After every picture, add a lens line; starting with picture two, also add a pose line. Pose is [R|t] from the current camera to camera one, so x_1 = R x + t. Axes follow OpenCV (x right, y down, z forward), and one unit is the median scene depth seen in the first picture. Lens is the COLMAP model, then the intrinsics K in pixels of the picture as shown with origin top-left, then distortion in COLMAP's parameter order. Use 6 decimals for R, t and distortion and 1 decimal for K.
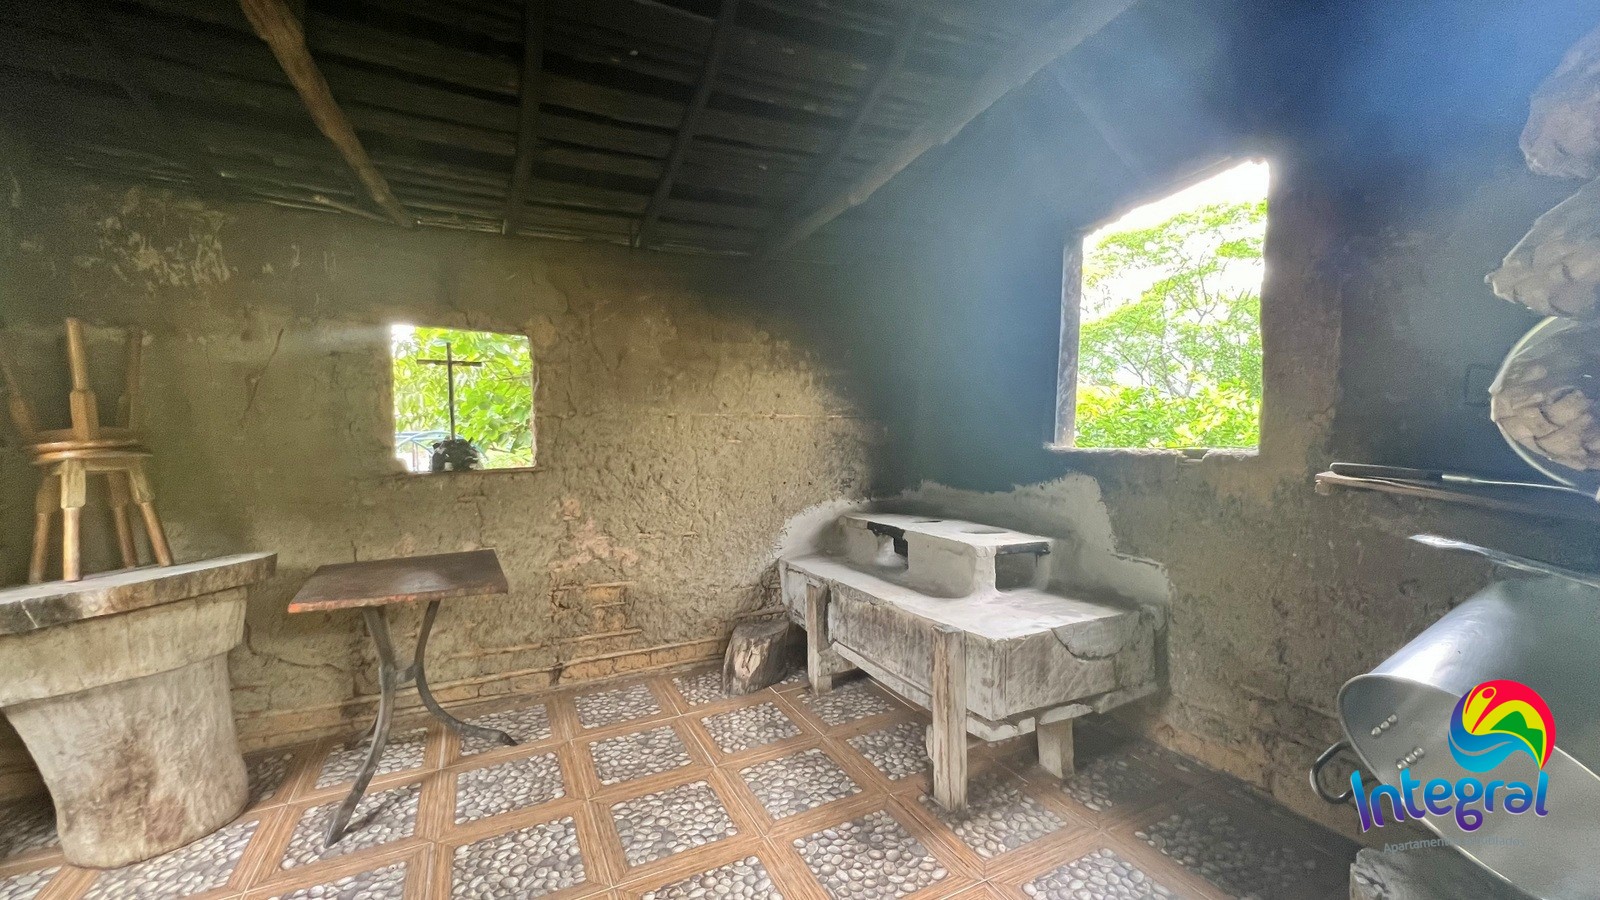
lens RADIAL K [[643.1, 0, 794.5], [0, 643.1, 448.1], [0, 0, 1]] dist [-0.003996, 0.000652]
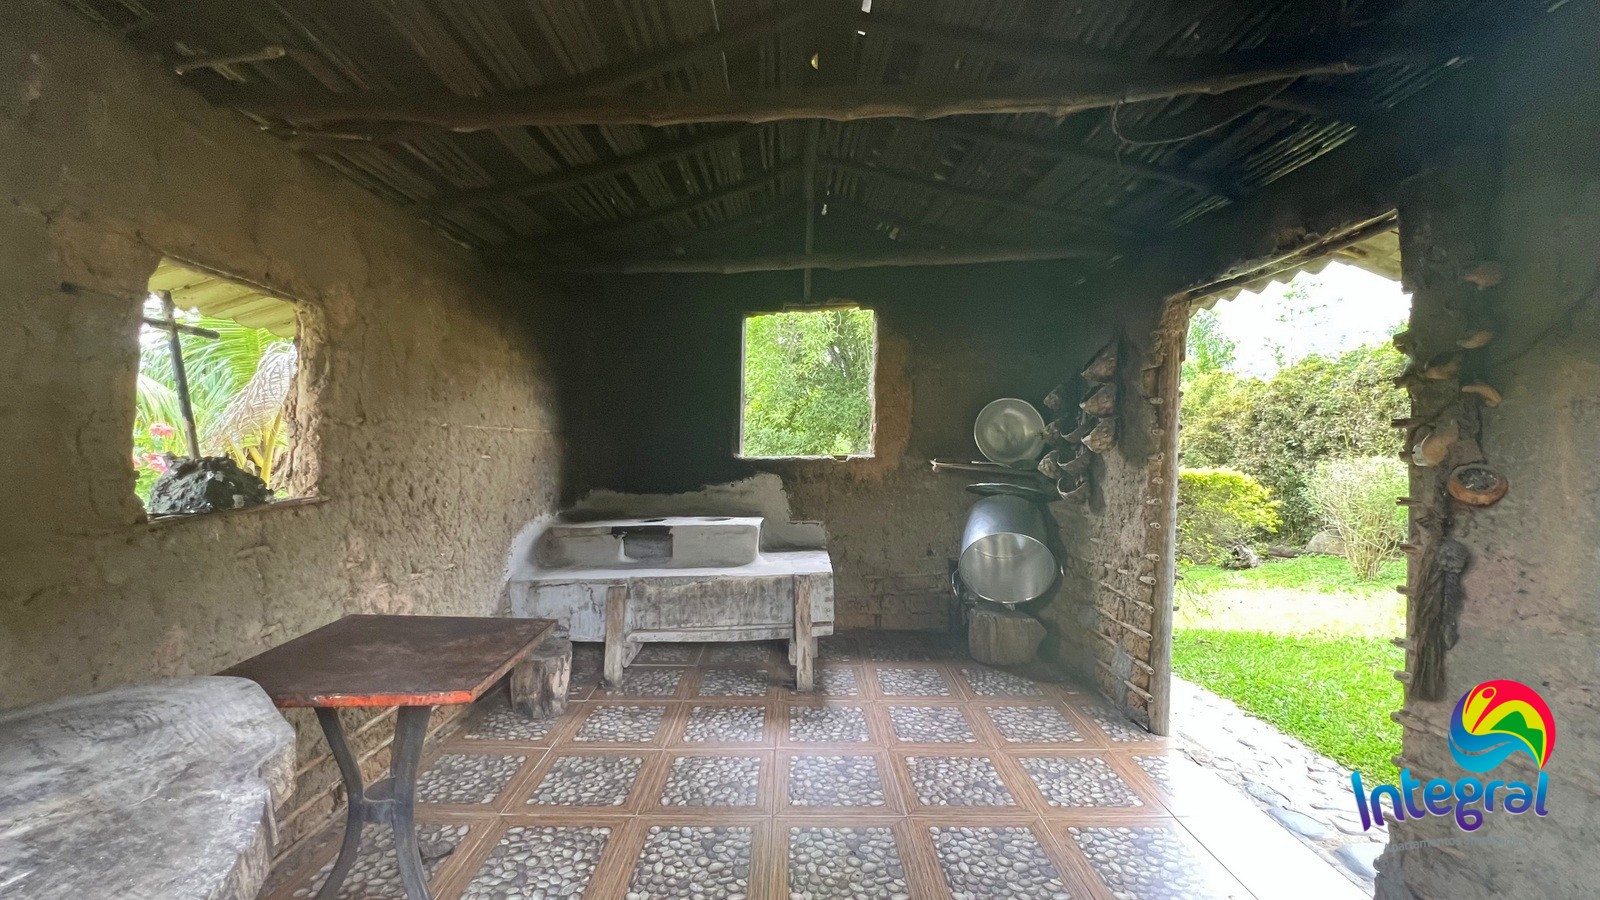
lens RADIAL K [[643.1, 0, 797.9], [0, 643.1, 447.1], [0, 0, 1]] dist [-0.003996, 0.000652]
pose [[0.430408, 0.000321, 0.902635, -0.841455], [0.027503, 0.999531, -0.013470, -0.000157], [-0.902216, 0.030622, 0.430197, 0.250358]]
